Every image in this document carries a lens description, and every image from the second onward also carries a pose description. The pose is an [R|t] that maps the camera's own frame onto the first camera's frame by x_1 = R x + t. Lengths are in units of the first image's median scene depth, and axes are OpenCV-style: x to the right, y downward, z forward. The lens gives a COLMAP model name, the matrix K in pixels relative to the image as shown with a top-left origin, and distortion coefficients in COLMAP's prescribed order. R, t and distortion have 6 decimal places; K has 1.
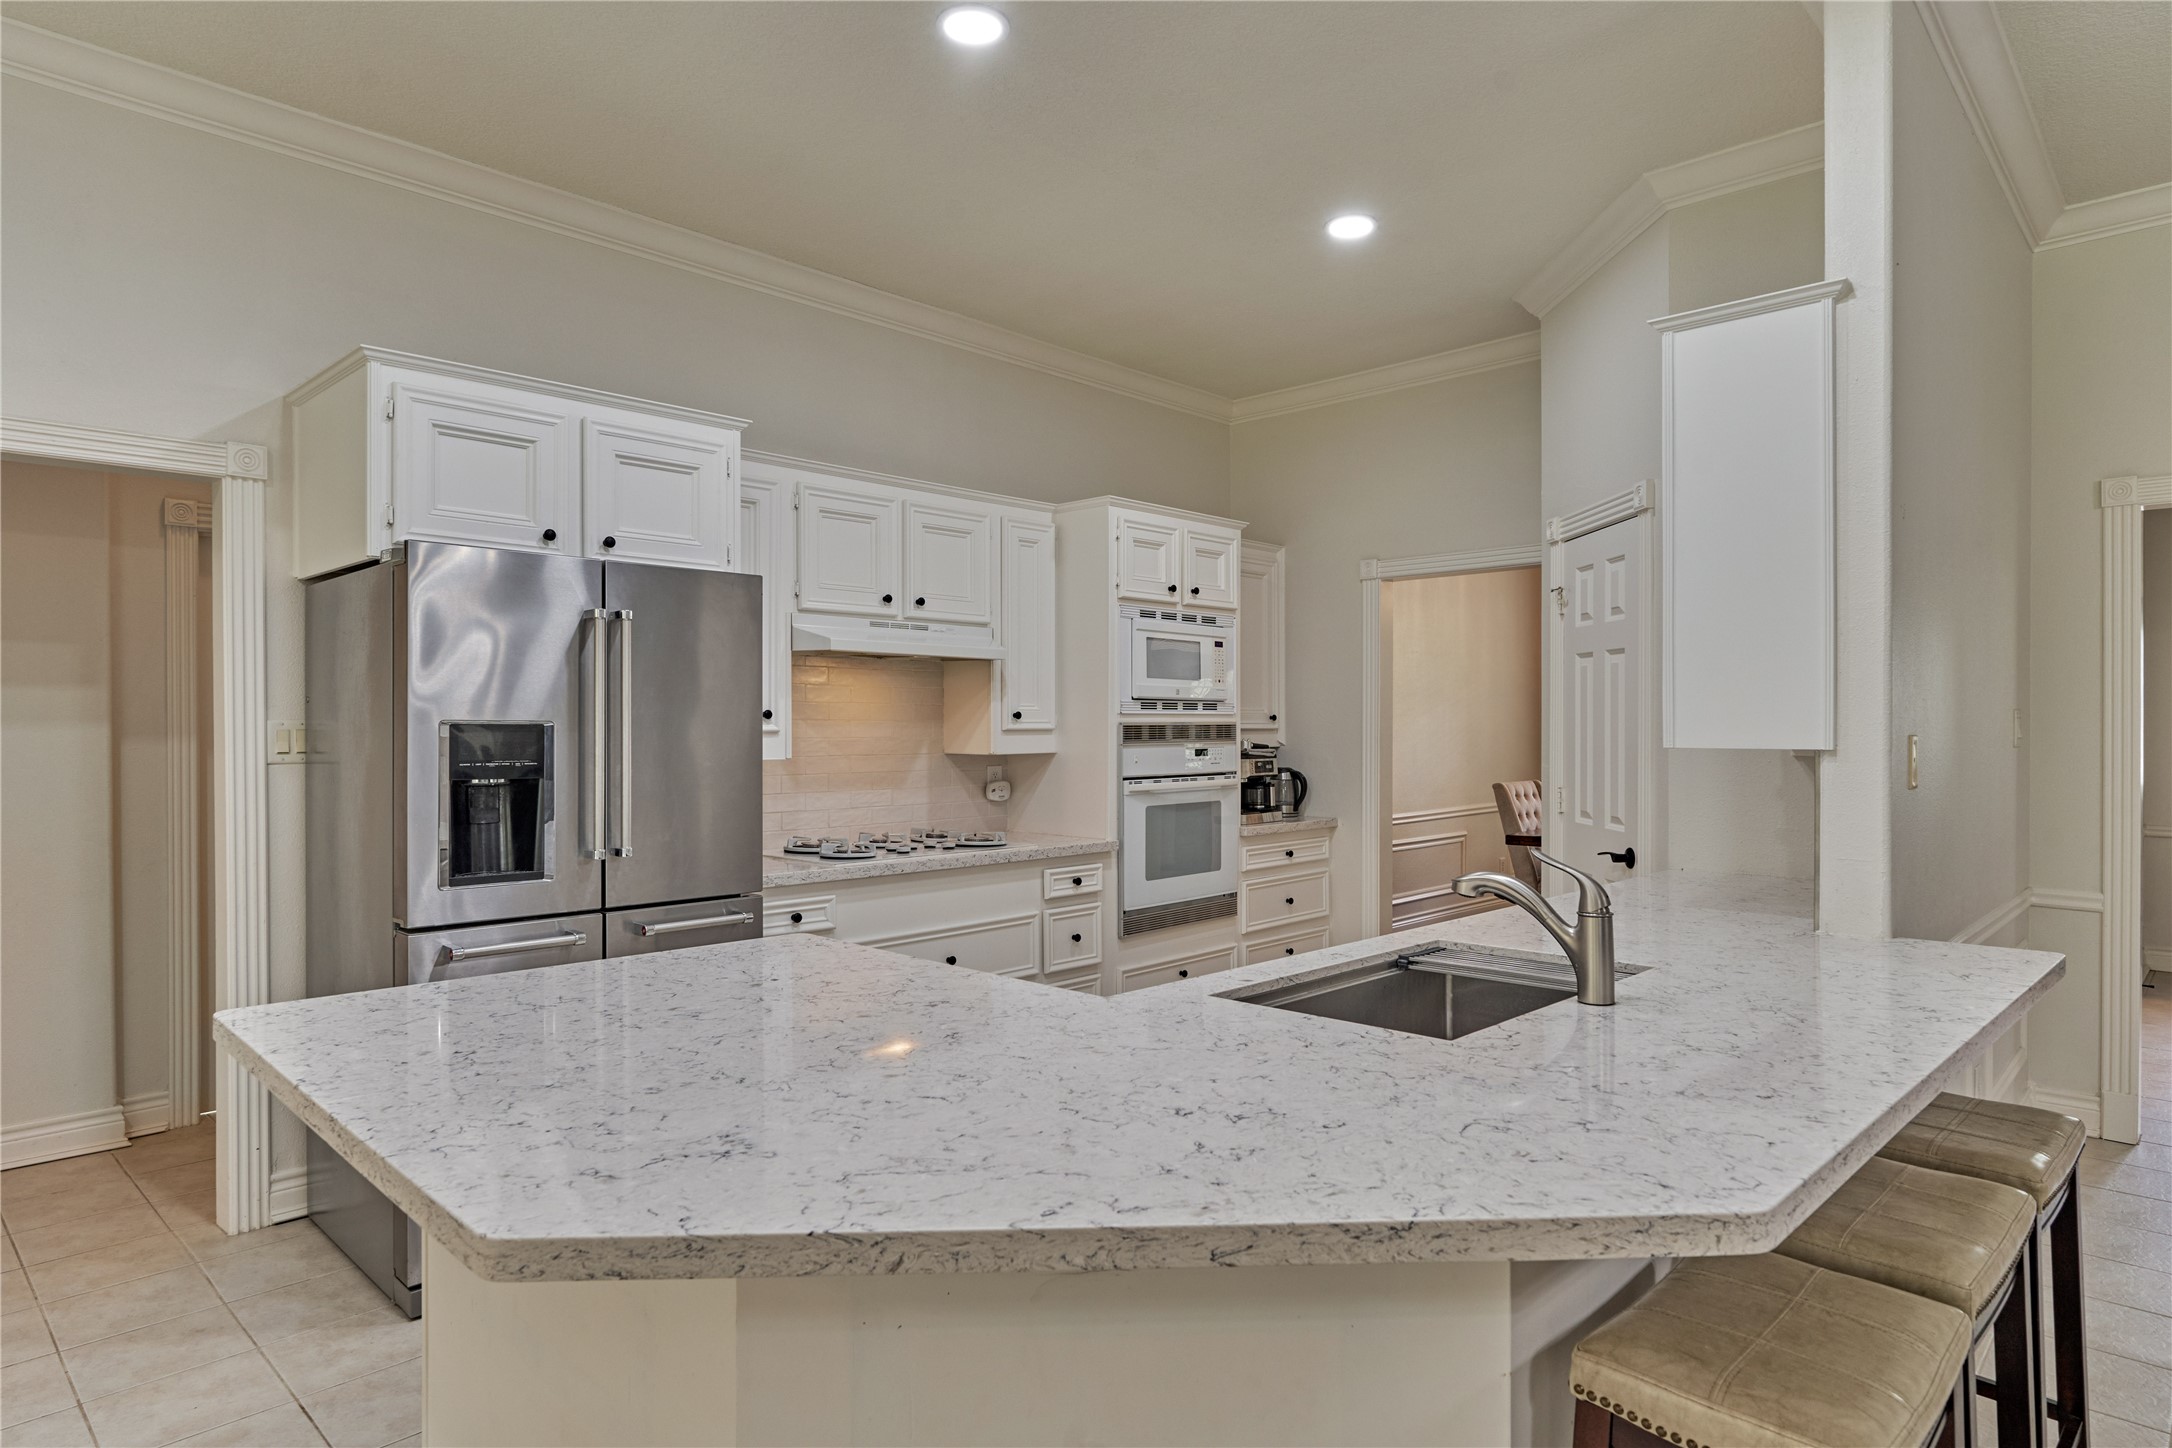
lens RADIAL K [[1224.7, 0, 1093.0], [0, 1224.7, 731.8], [0, 0, 1]] dist [-0.001036, -0.001114]
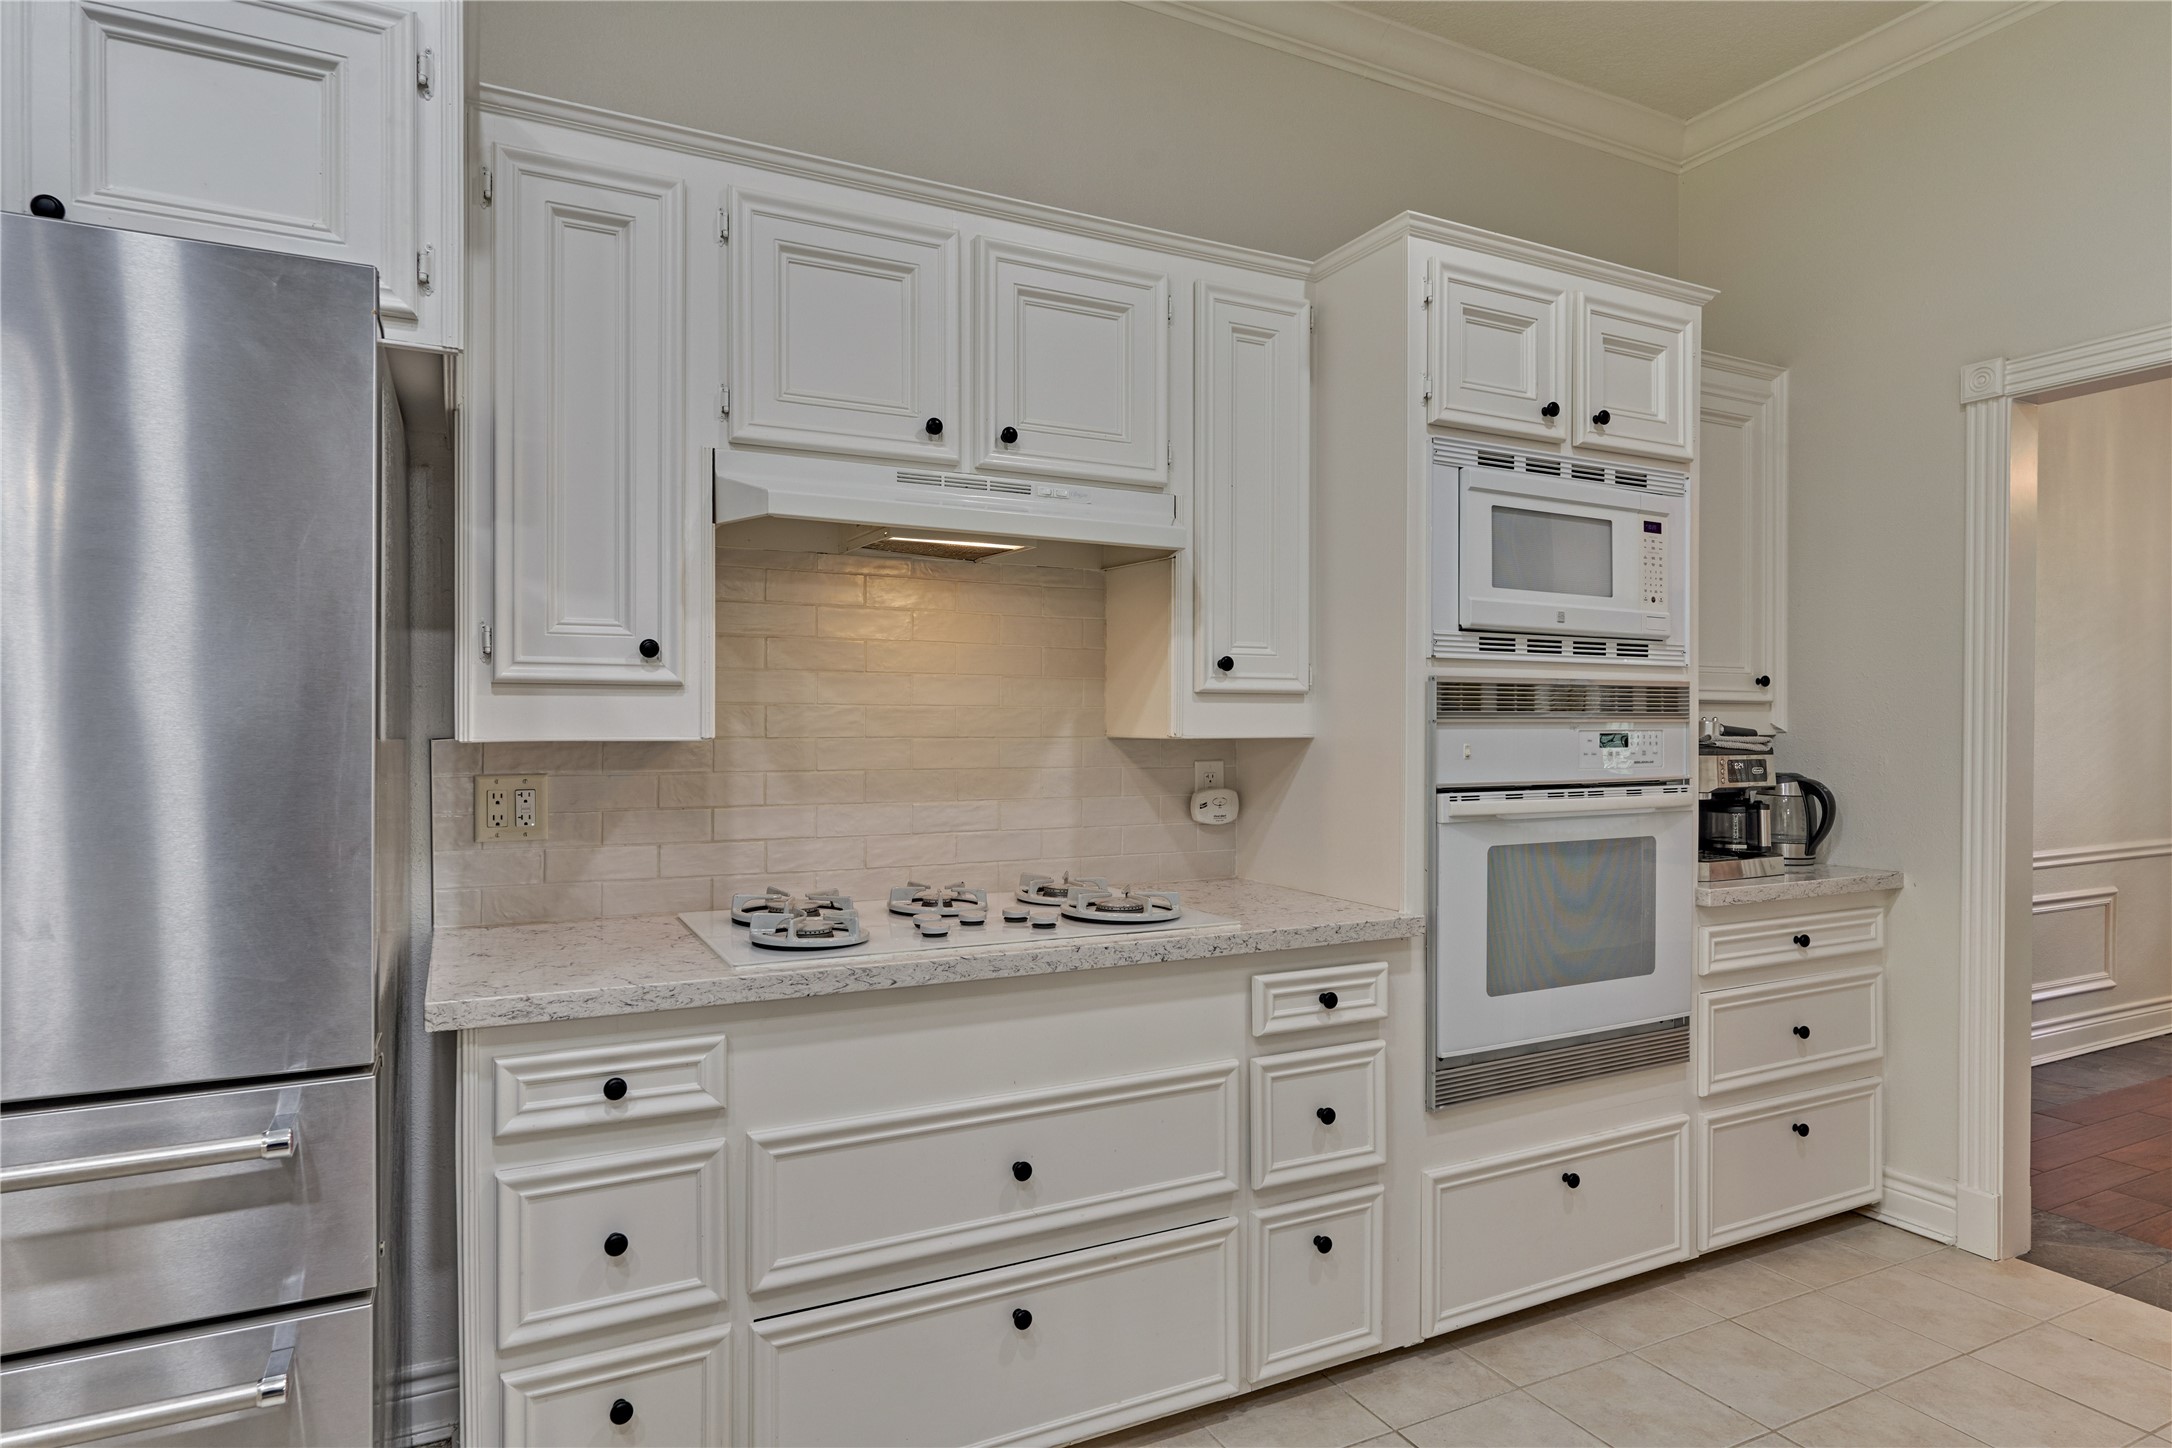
lens RADIAL K [[1224.7, 0, 1090.1], [0, 1224.7, 729.9], [0, 0, 1]] dist [-0.001036, -0.001114]
pose [[0.944473, 0.005906, -0.328536, 0.053136], [-0.005907, 0.999982, 0.000996, 0.013987], [0.328536, 0.001000, 0.944491, 0.475478]]
